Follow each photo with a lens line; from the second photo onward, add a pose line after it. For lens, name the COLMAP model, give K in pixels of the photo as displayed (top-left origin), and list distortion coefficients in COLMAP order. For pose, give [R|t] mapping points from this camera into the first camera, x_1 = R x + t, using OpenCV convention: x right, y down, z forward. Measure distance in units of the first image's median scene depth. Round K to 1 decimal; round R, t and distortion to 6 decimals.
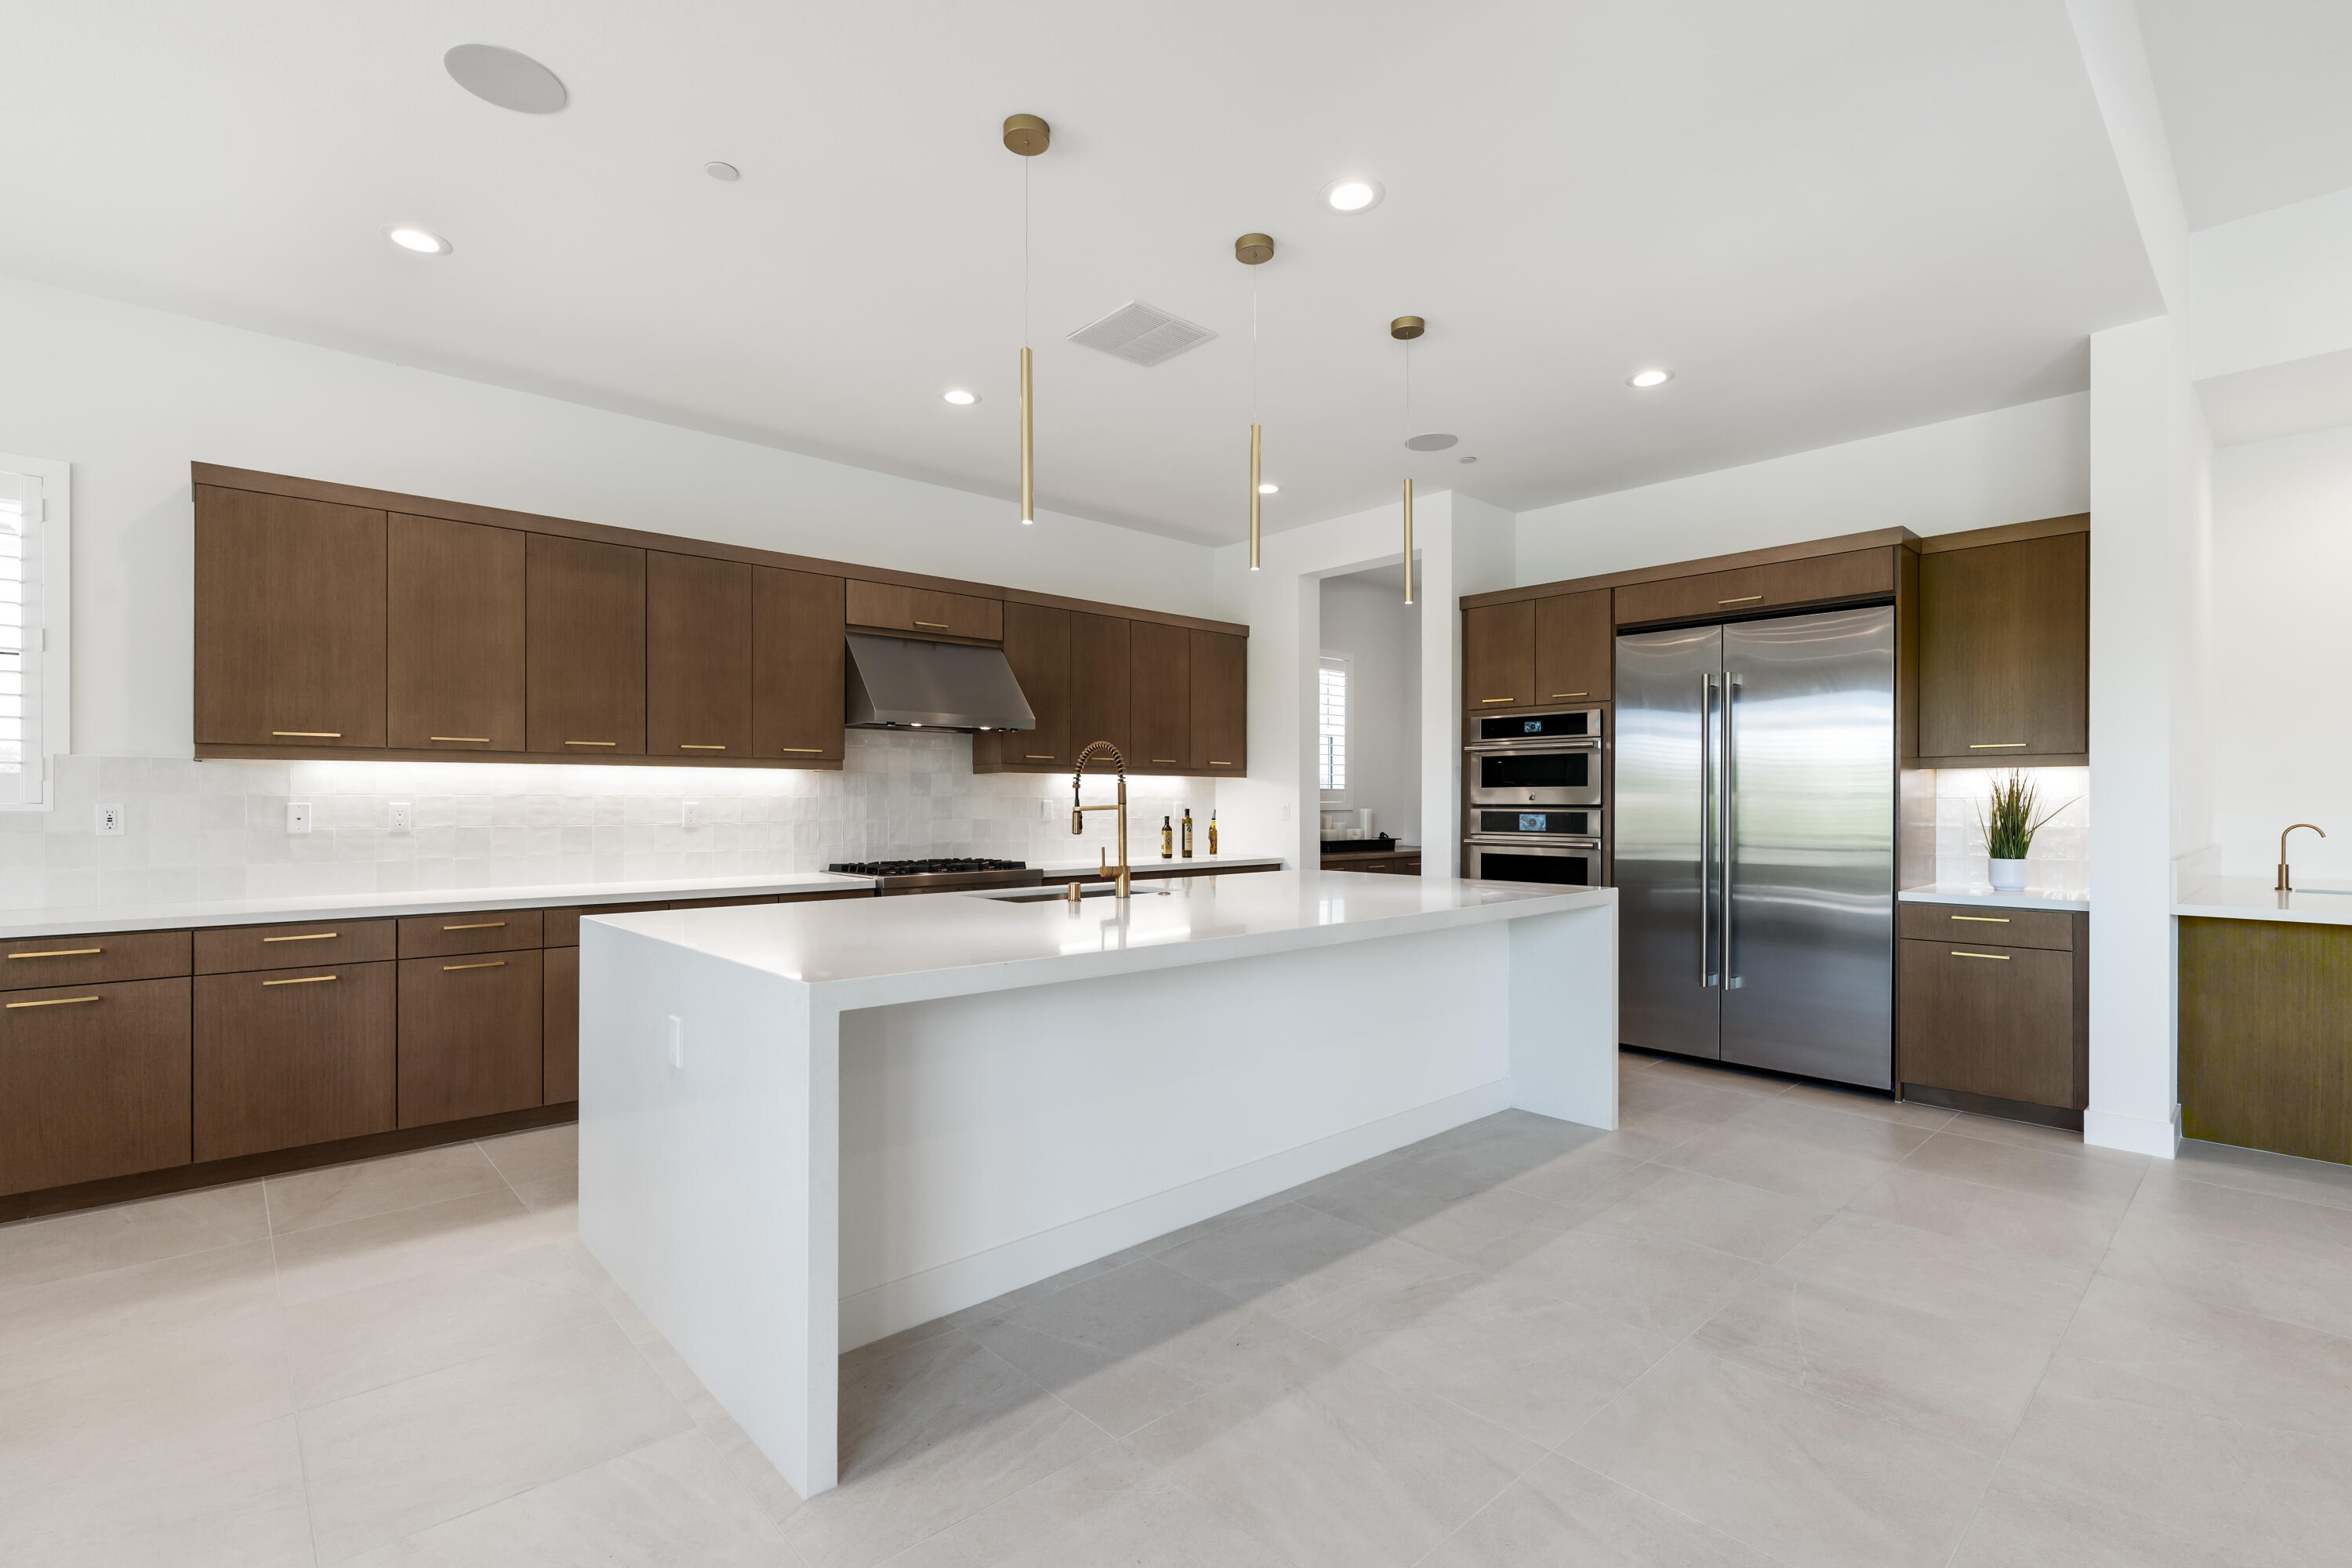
lens RADIAL K [[1070.3, 0, 1172.0], [0, 1070.3, 796.8], [0, 0, 1]] dist [-0.001700, -0.000115]
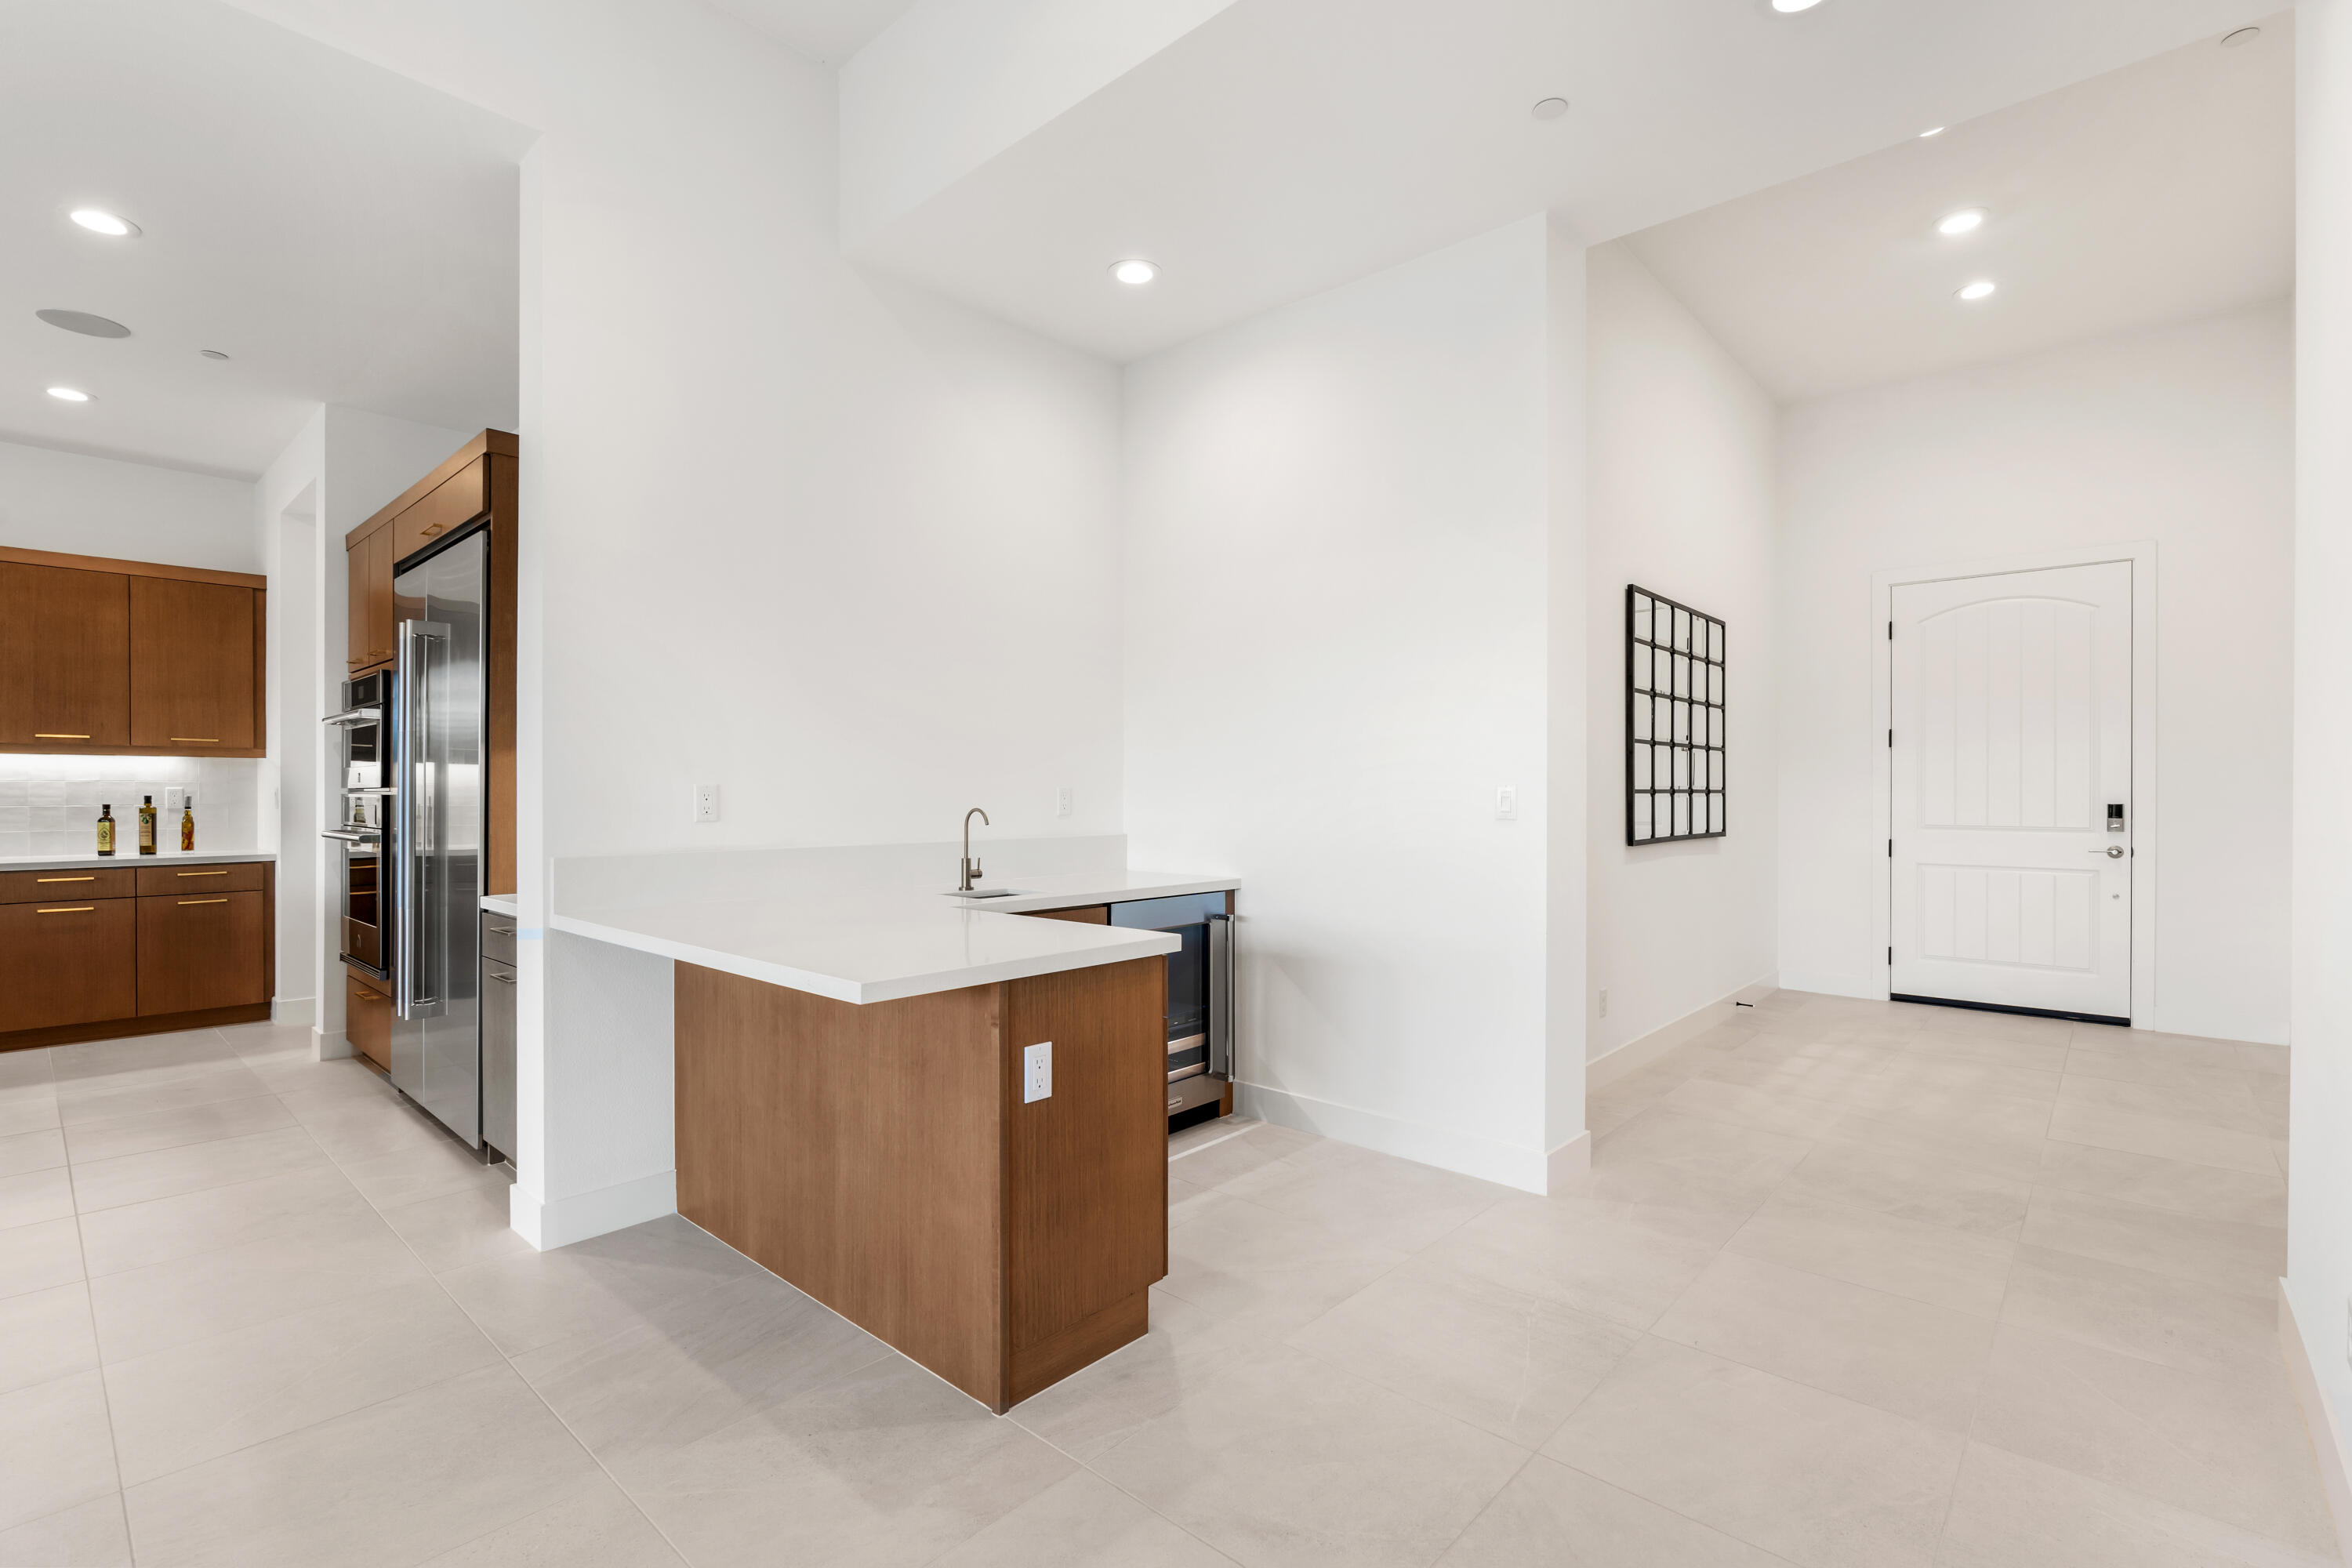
lens RADIAL K [[1070.3, 0, 1172.0], [0, 1070.3, 796.8], [0, 0, 1]] dist [-0.001700, -0.000115]
pose [[0.995901, 0.000147, 0.090447, 1.219987], [-0.000630, 0.999986, 0.005313, 0.013221], [-0.090445, -0.005348, 0.995887, 0.185960]]
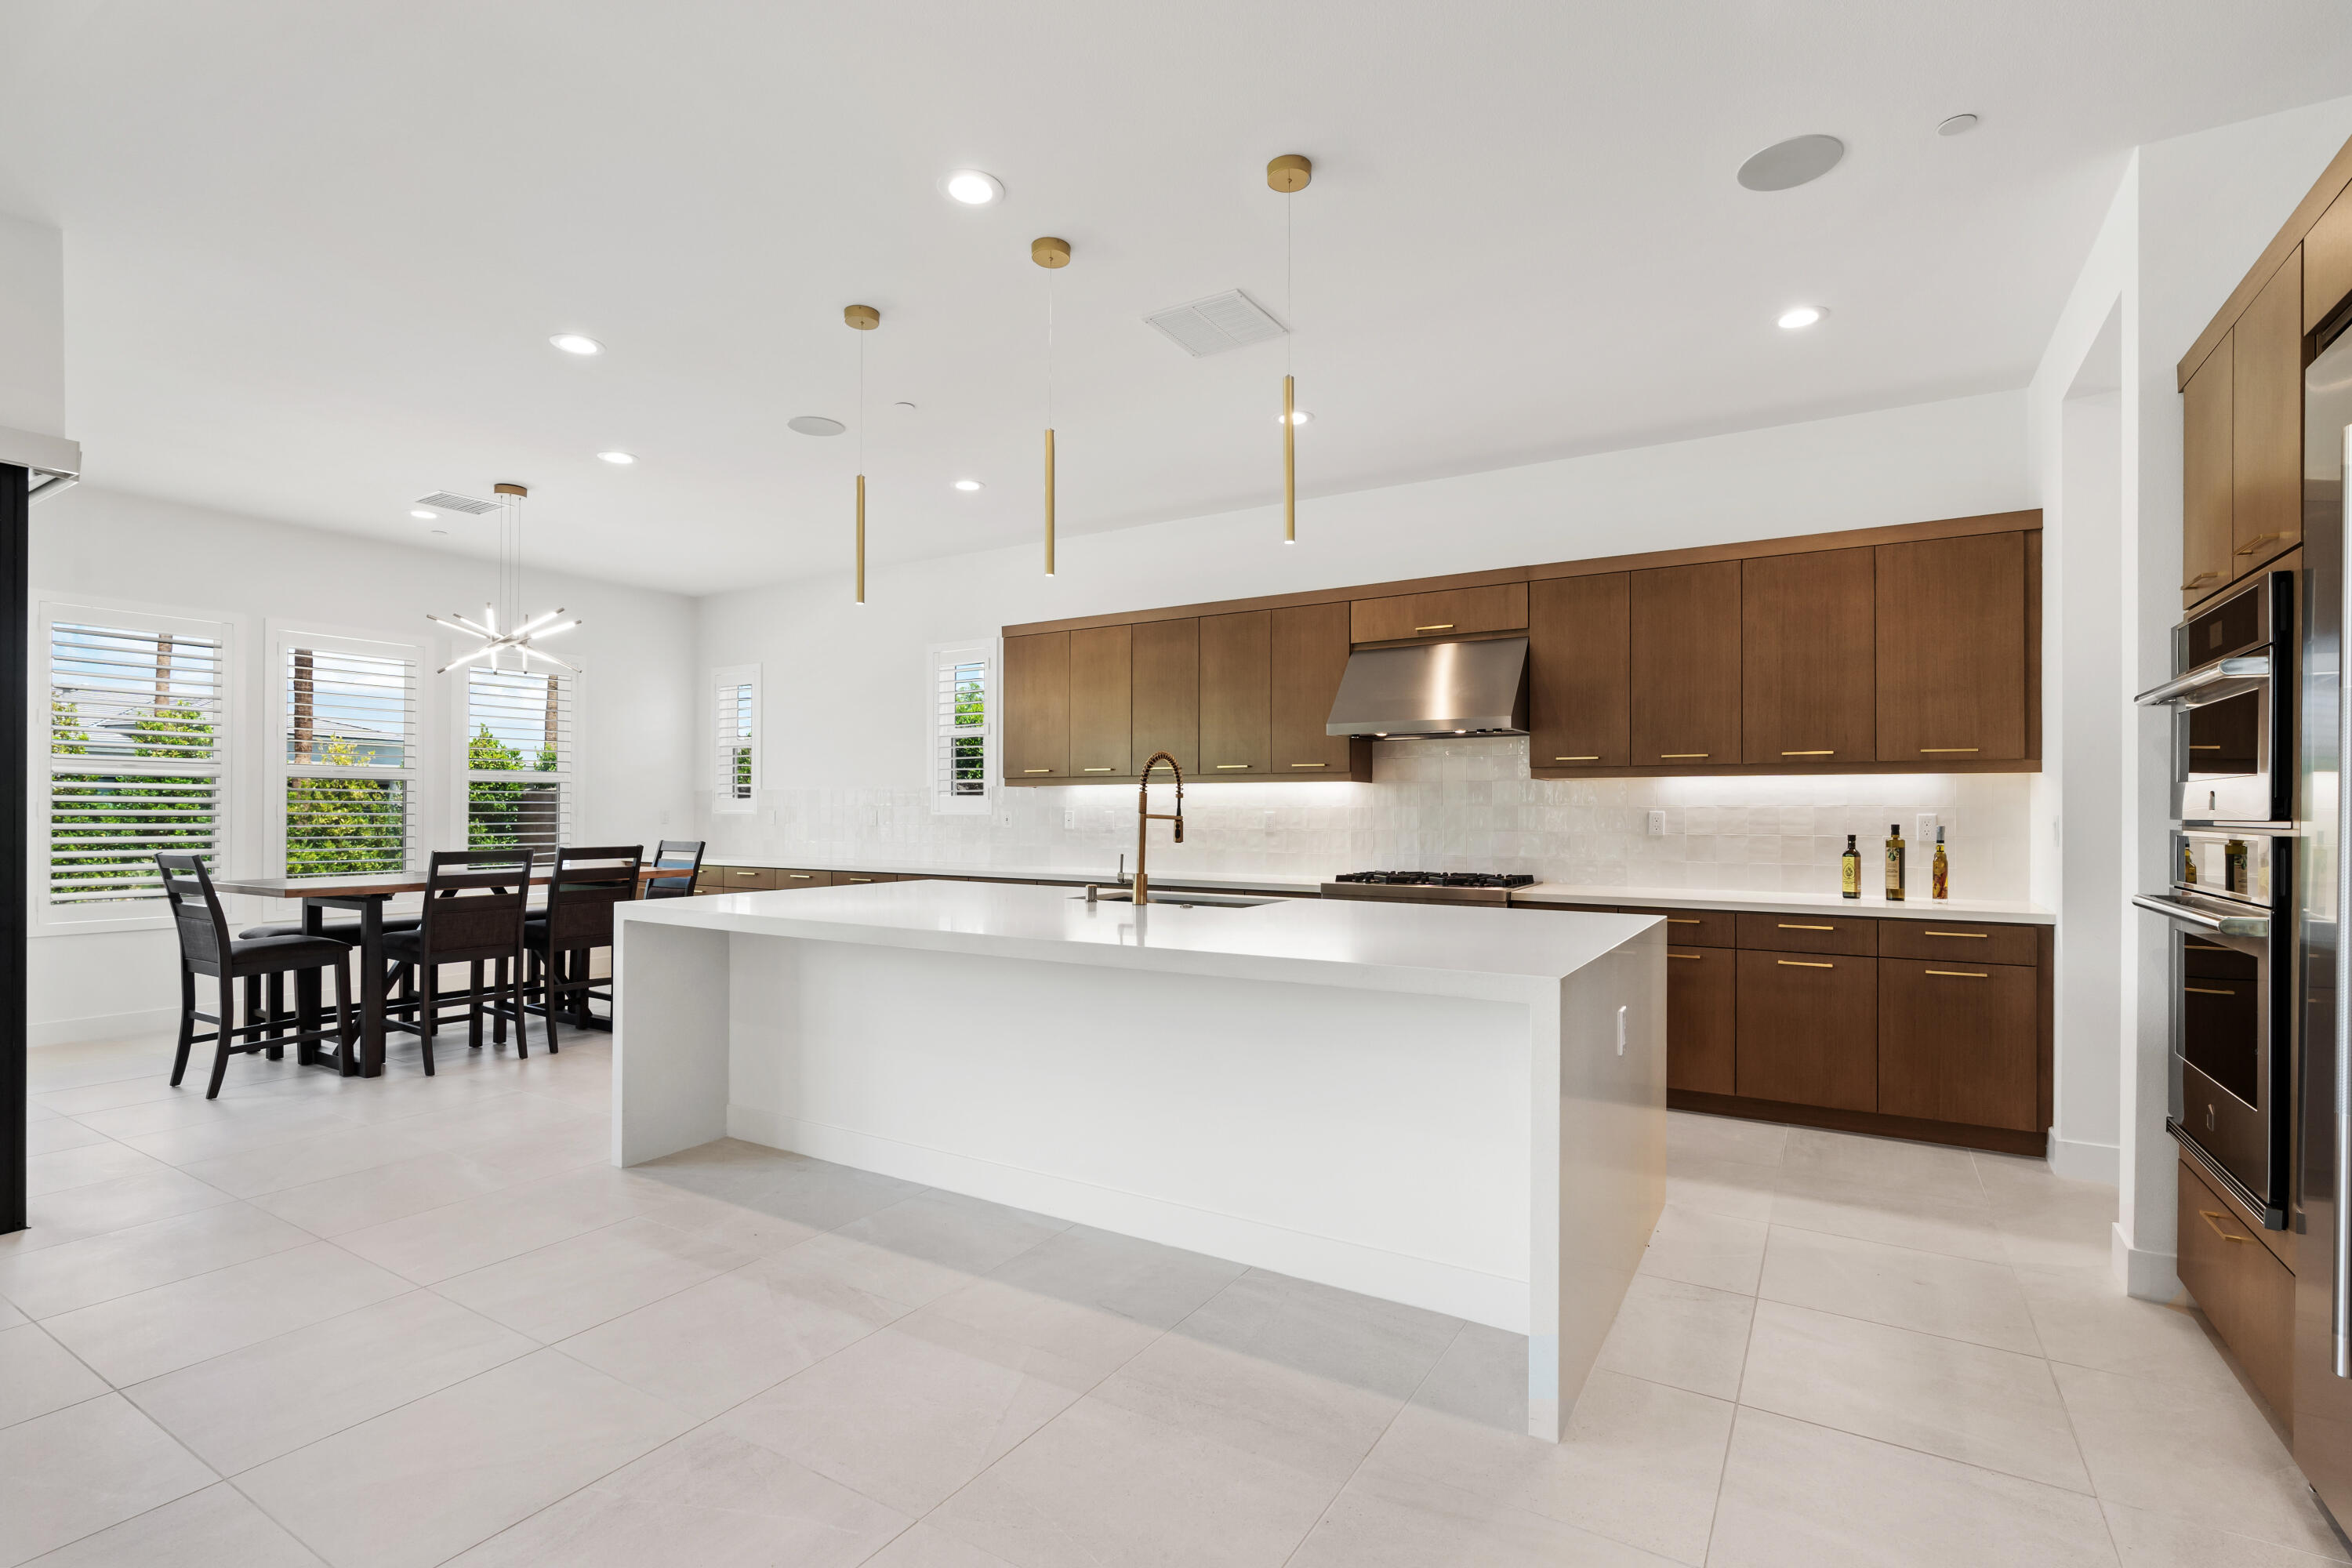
lens RADIAL K [[1090.1, 0, 1183.1], [0, 1090.1, 810.5], [0, 0, 1]] dist [-0.022635, 0.011935]
pose [[0.277828, 0.000021, -0.960631, 0.875801], [0.001582, 0.999999, 0.000480, 0.003989], [0.960630, -0.001653, 0.277827, 0.687021]]
